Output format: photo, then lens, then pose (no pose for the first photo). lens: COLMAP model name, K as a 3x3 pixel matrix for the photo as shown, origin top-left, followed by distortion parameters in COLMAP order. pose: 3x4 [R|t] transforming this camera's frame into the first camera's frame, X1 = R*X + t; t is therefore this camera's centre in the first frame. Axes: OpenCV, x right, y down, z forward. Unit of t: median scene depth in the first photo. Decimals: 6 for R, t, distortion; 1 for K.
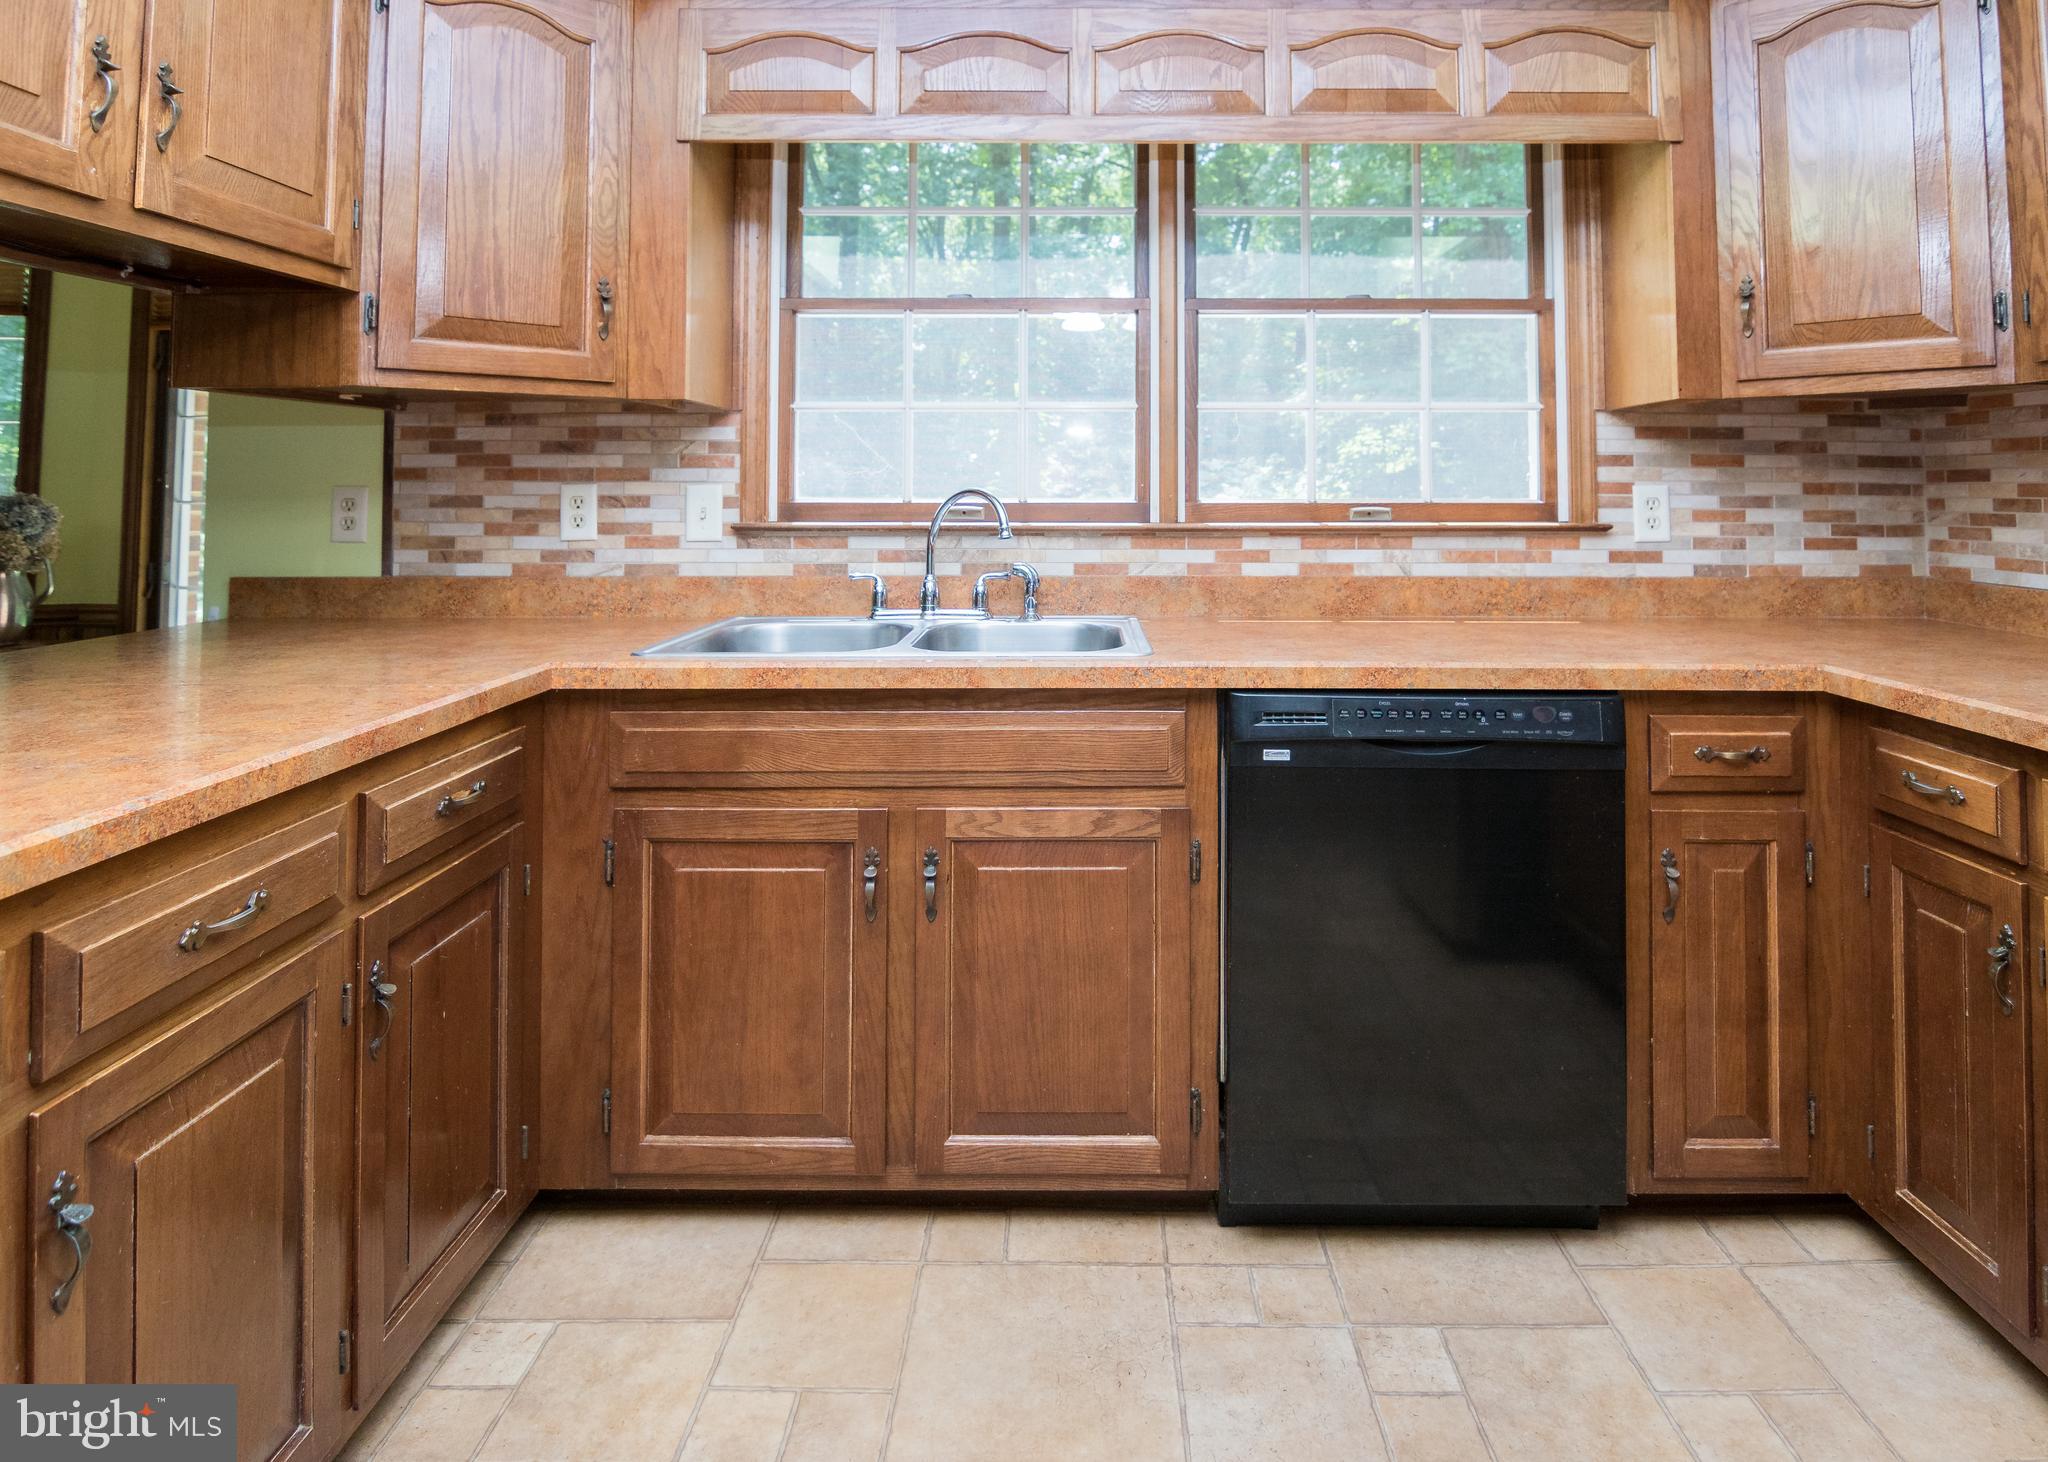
lens RADIAL K [[1098.1, 0, 1071.0], [0, 1098.1, 442.5], [0, 0, 1]] dist [-0.015864, 0.000064]
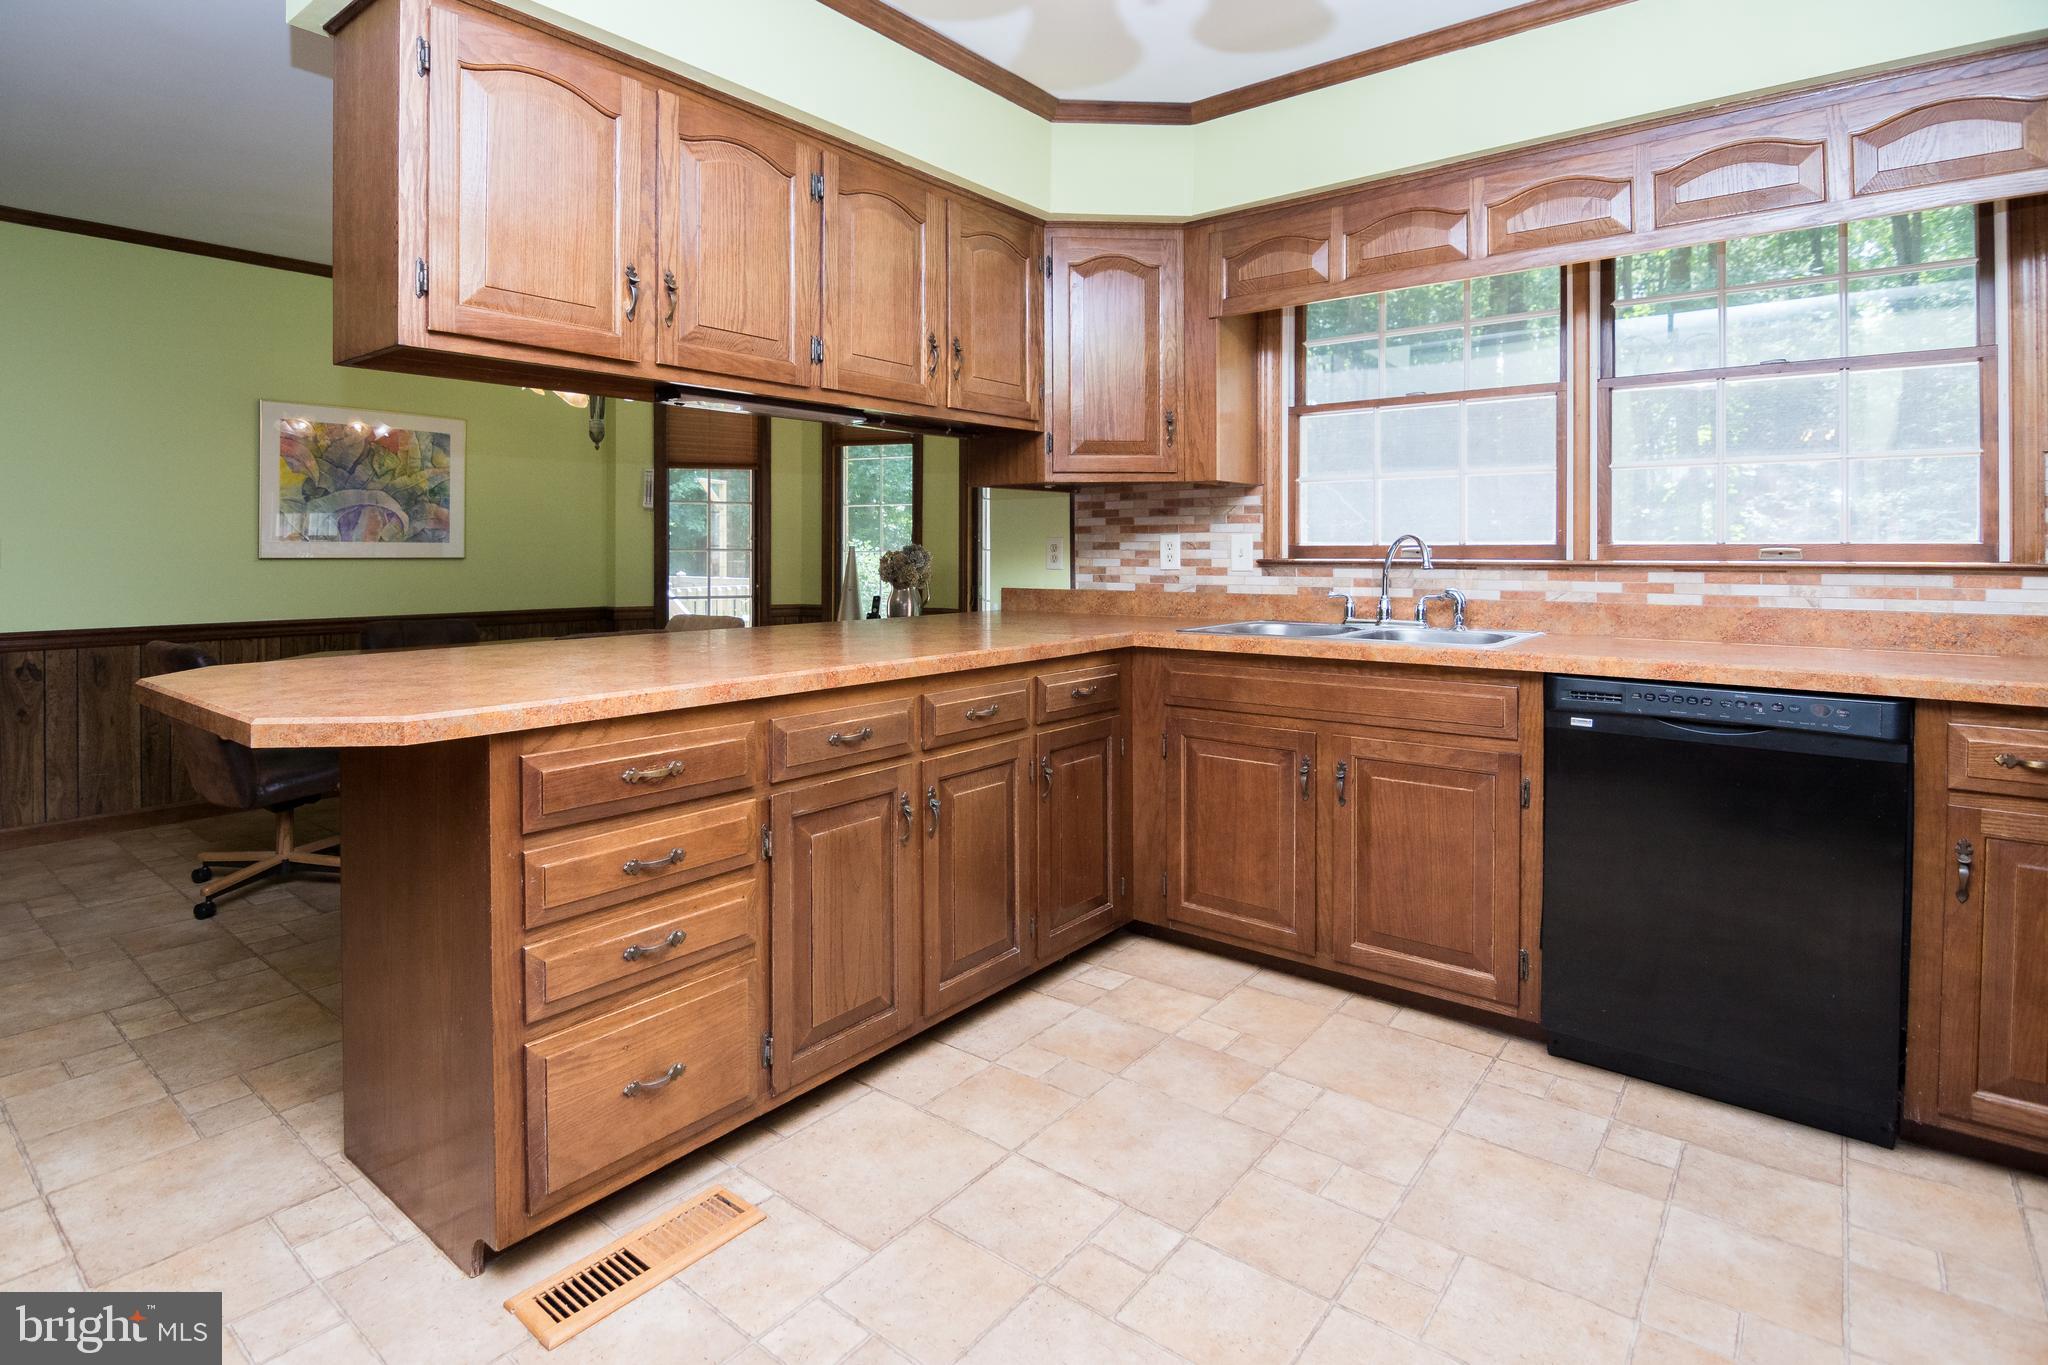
lens RADIAL K [[1024.6, 0, 1000.2], [0, 1024.6, 546.1], [0, 0, 1]] dist [-0.026937, -0.003713]
pose [[0.773309, -0.002972, -0.634022, 0.366243], [0.028122, 0.999166, 0.029617, 0.003828], [0.633405, -0.040733, 0.772747, -0.377553]]
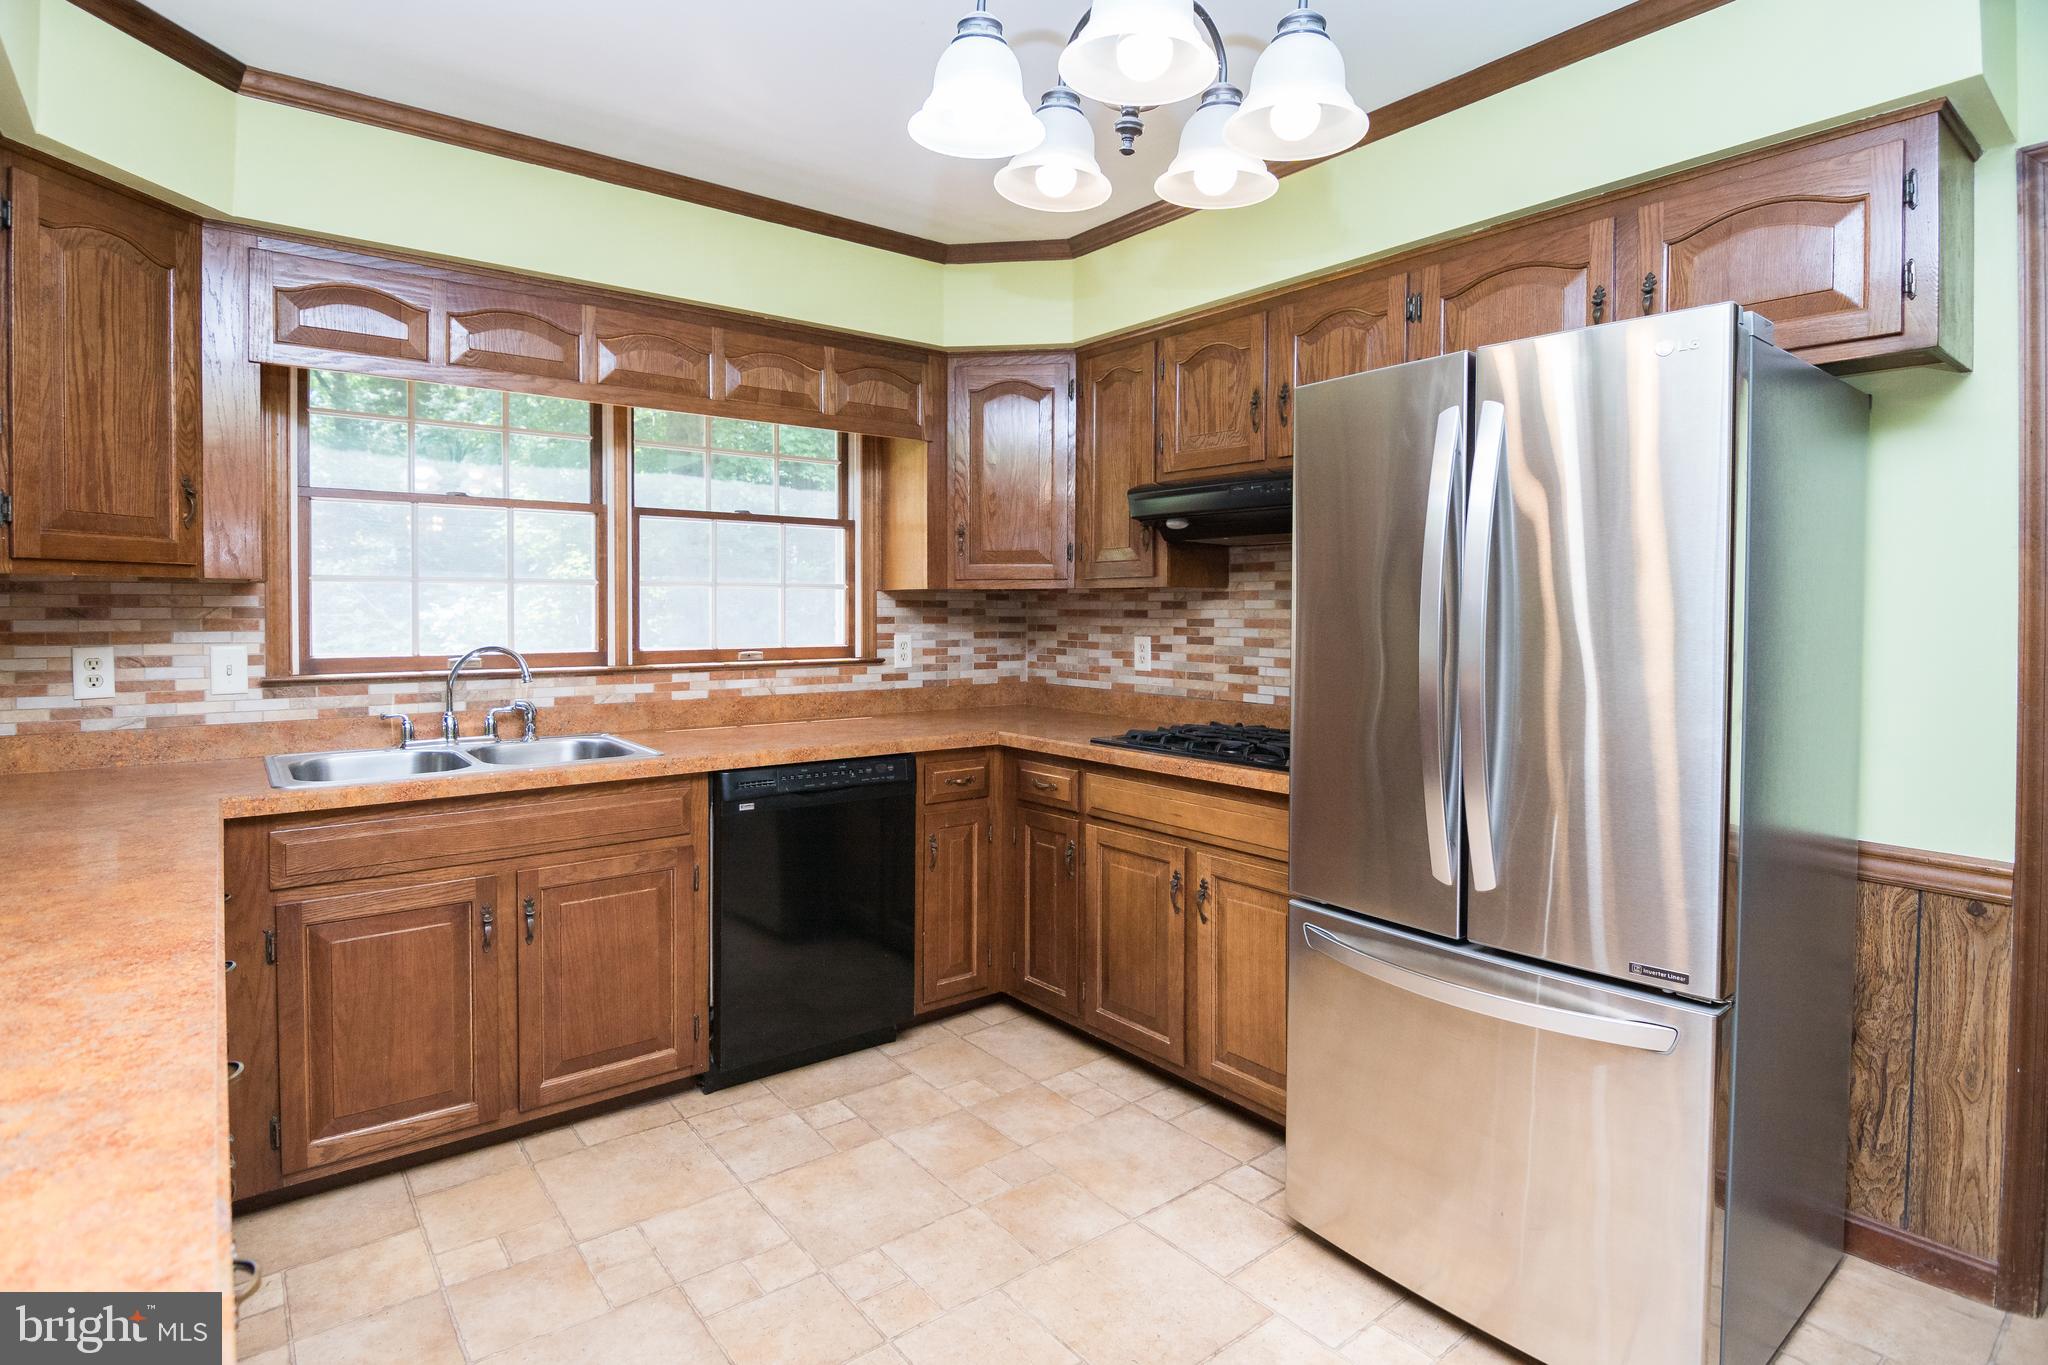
lens RADIAL K [[1024.6, 0, 952.8], [0, 1024.6, 606.2], [0, 0, 1]] dist [-0.026937, -0.003713]
pose [[0.797700, 0.002211, 0.603051, -0.432120], [-0.030118, 0.998891, 0.036176, -0.076063], [-0.602302, -0.047020, 0.796882, -0.366175]]
